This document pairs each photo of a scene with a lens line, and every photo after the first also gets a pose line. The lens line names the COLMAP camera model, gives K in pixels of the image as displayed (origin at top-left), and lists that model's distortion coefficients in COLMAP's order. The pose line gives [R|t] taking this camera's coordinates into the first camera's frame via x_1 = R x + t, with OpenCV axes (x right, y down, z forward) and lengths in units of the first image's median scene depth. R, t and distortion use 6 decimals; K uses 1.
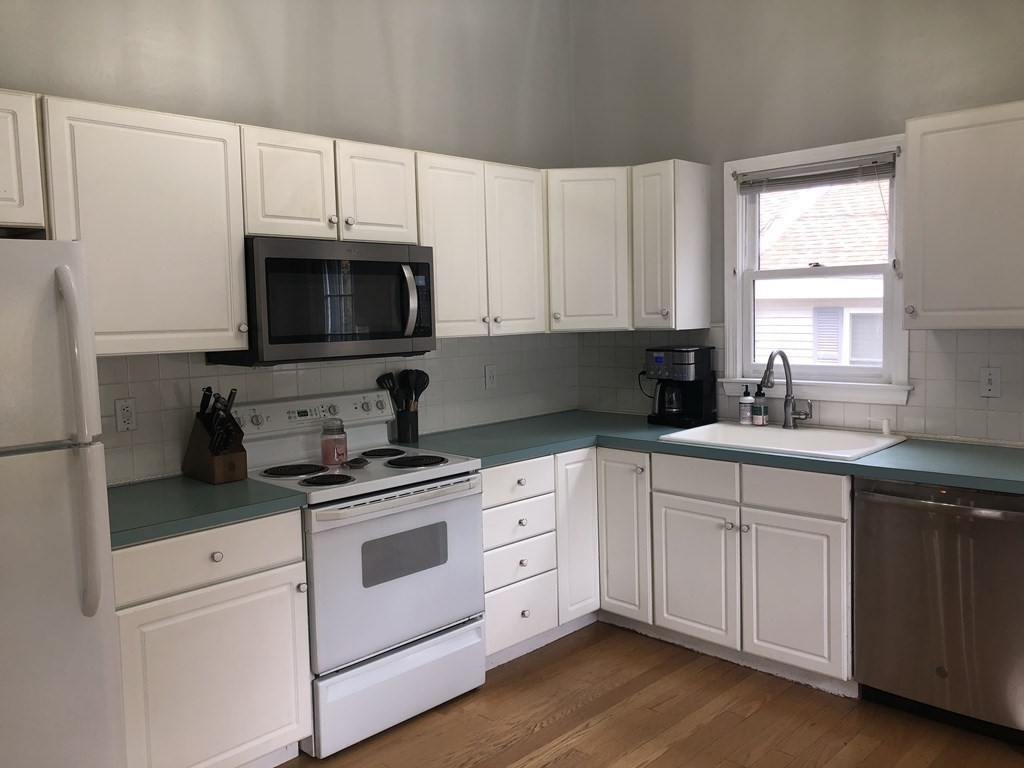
lens RADIAL K [[862.9, 0, 510.9], [0, 862.9, 377.4], [0, 0, 1]] dist [0.075290, -0.019786]
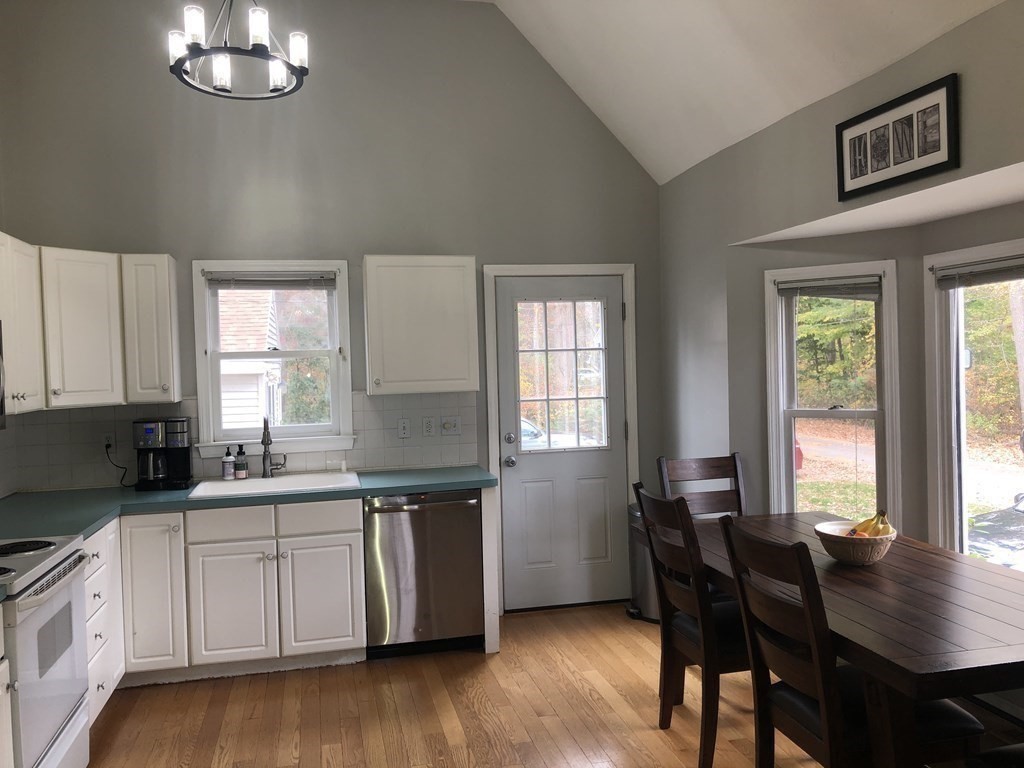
lens RADIAL K [[862.9, 0, 513.2], [0, 862.9, 377.9], [0, 0, 1]] dist [0.075290, -0.019786]
pose [[0.543673, -0.005769, 0.839277, -0.536774], [0.081314, 0.995634, -0.045831, 0.001552], [-0.835349, 0.093162, 0.541769, 0.010134]]
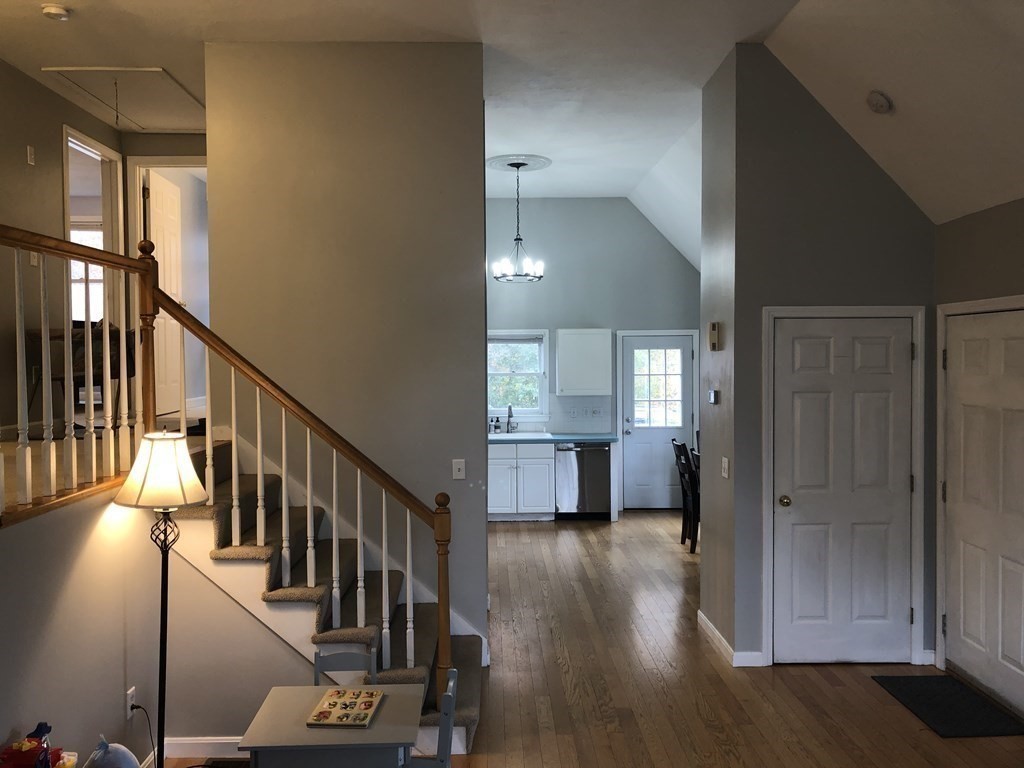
lens RADIAL K [[862.9, 0, 507.5], [0, 862.9, 378.4], [0, 0, 1]] dist [0.075290, -0.019786]
pose [[0.702163, 0.005272, 0.711997, -1.545286], [0.045894, 0.997558, -0.052646, 0.029956], [-0.710536, 0.069642, 0.700207, -0.841149]]
